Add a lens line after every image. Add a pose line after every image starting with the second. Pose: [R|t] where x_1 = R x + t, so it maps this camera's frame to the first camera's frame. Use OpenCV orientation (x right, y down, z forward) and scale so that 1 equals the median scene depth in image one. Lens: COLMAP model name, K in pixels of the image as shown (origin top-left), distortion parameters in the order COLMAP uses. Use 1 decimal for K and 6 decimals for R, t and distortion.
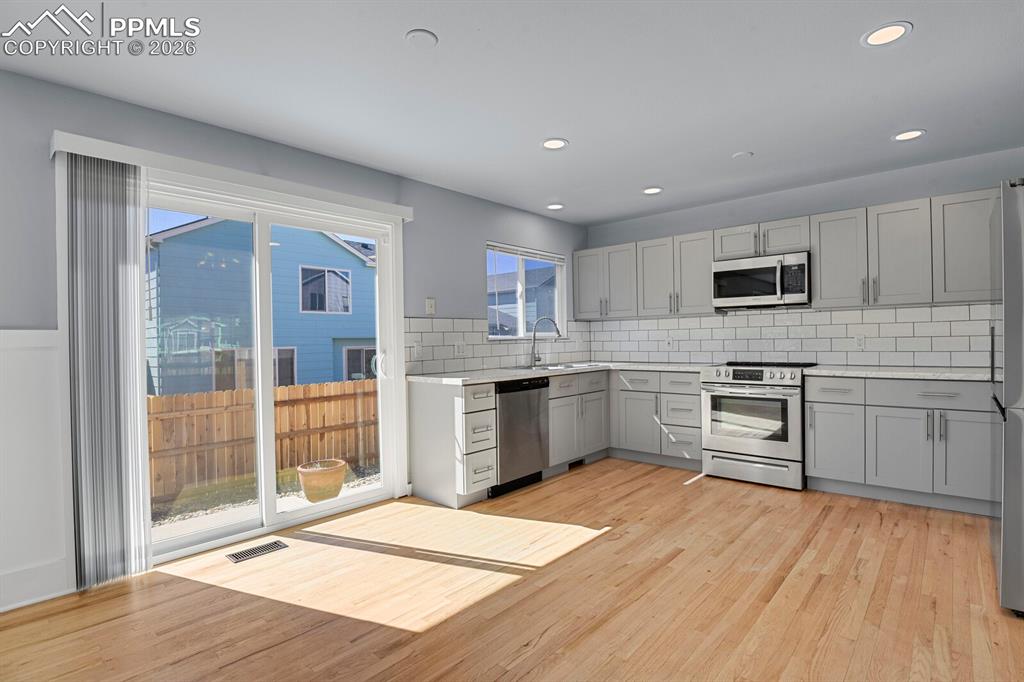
lens RADIAL K [[499.8, 0, 518.2], [0, 499.8, 343.1], [0, 0, 1]] dist [-0.028542, -0.000795]
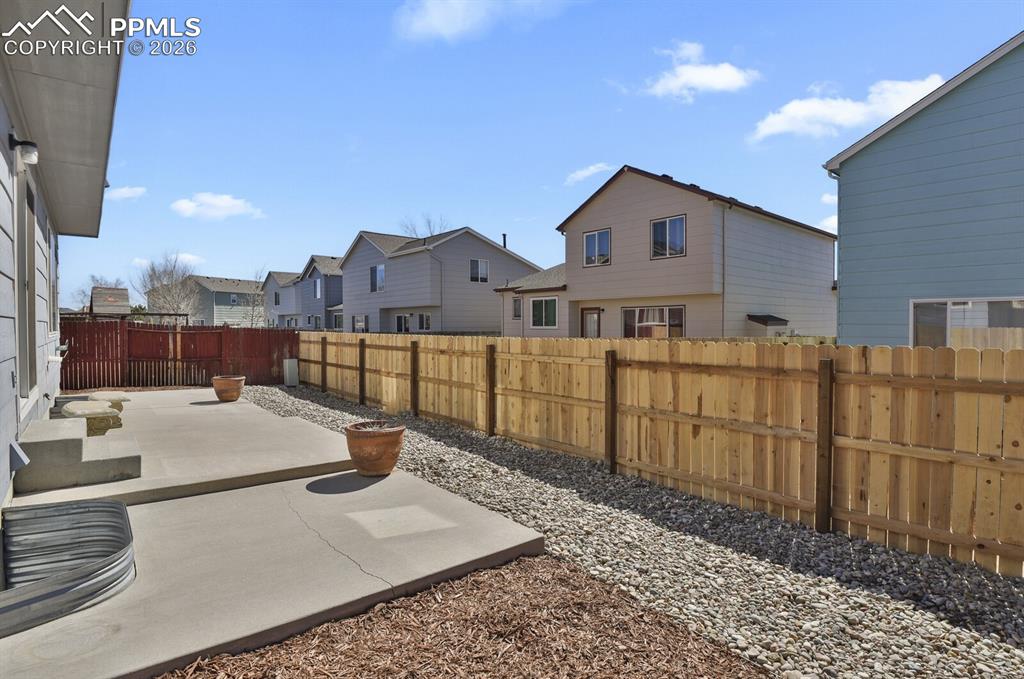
lens RADIAL K [[499.8, 0, 518.2], [0, 499.8, 341.6], [0, 0, 1]] dist [-0.028542, -0.000795]
pose [[-0.124660, 0.051567, -0.990859, 0.565164], [0.004020, 0.998667, 0.051468, 0.130508], [0.992191, 0.002432, -0.124701, 2.254966]]
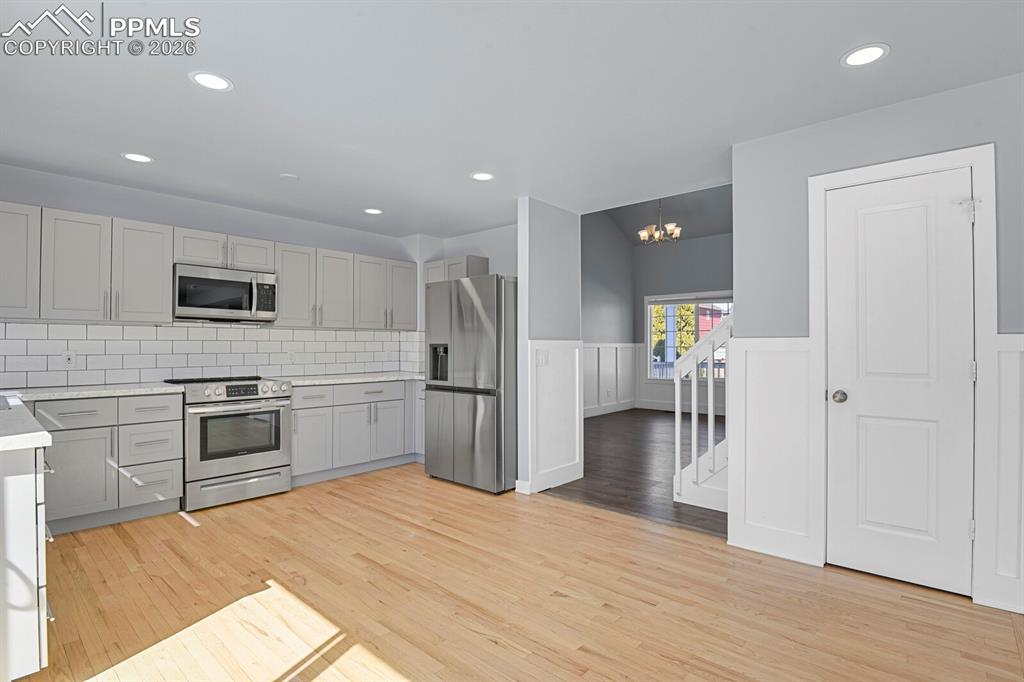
lens RADIAL K [[499.8, 0, 518.2], [0, 499.8, 343.1], [0, 0, 1]] dist [-0.028542, -0.000795]
pose [[-0.003970, 0.024000, 0.999704, -0.553962], [0.006225, 0.999693, -0.023975, -0.002176], [-0.999973, 0.006128, -0.004118, 0.499857]]
